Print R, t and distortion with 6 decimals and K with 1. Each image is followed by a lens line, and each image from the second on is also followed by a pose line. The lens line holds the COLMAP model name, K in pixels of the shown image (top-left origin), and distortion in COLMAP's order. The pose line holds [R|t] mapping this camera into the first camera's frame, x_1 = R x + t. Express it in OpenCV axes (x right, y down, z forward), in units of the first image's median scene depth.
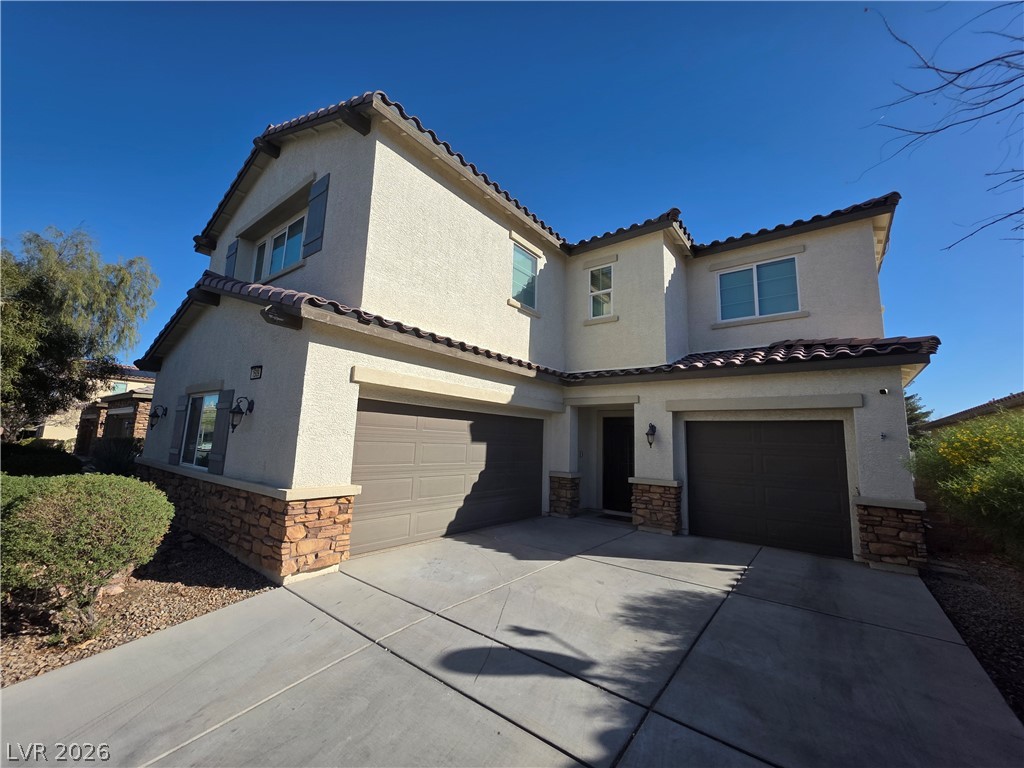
lens RADIAL K [[408.7, 0, 513.8], [0, 408.7, 380.0], [0, 0, 1]] dist [-0.002489, 0.000155]
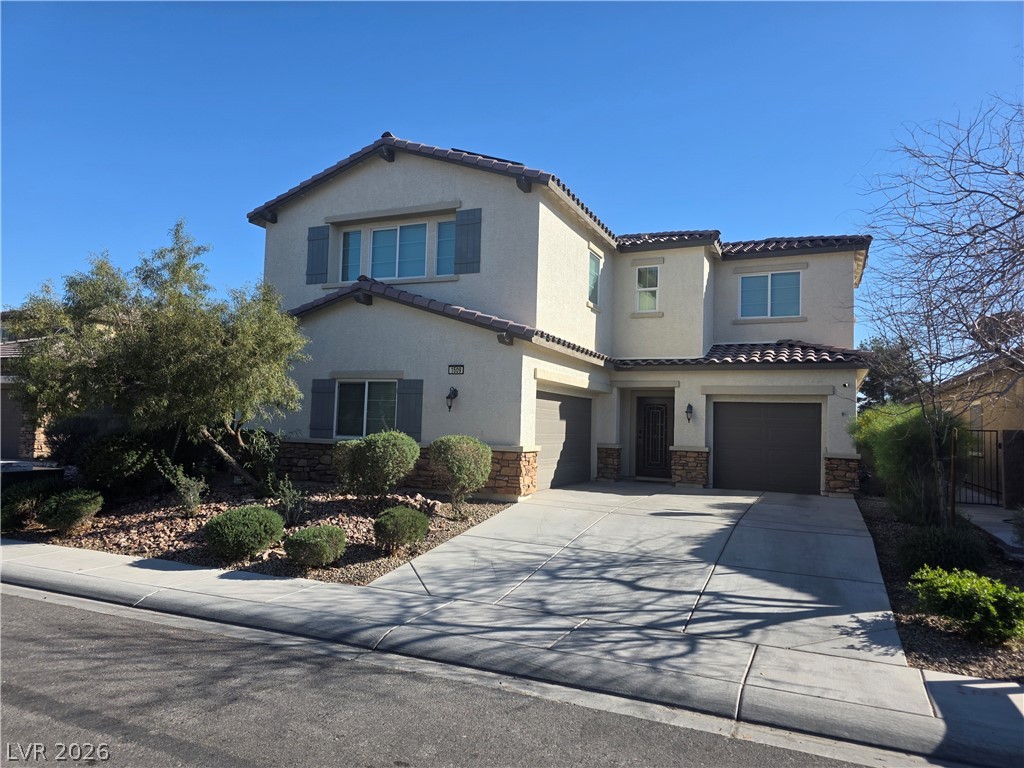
lens RADIAL K [[687.7, 0, 511.3], [0, 687.7, 383.9], [0, 0, 1]] dist [0.063884, -0.059810]
pose [[0.973193, 0.008848, 0.229818, -0.686564], [-0.031276, 0.995068, 0.094131, -0.137011], [-0.227852, -0.098796, 0.968671, -0.932553]]
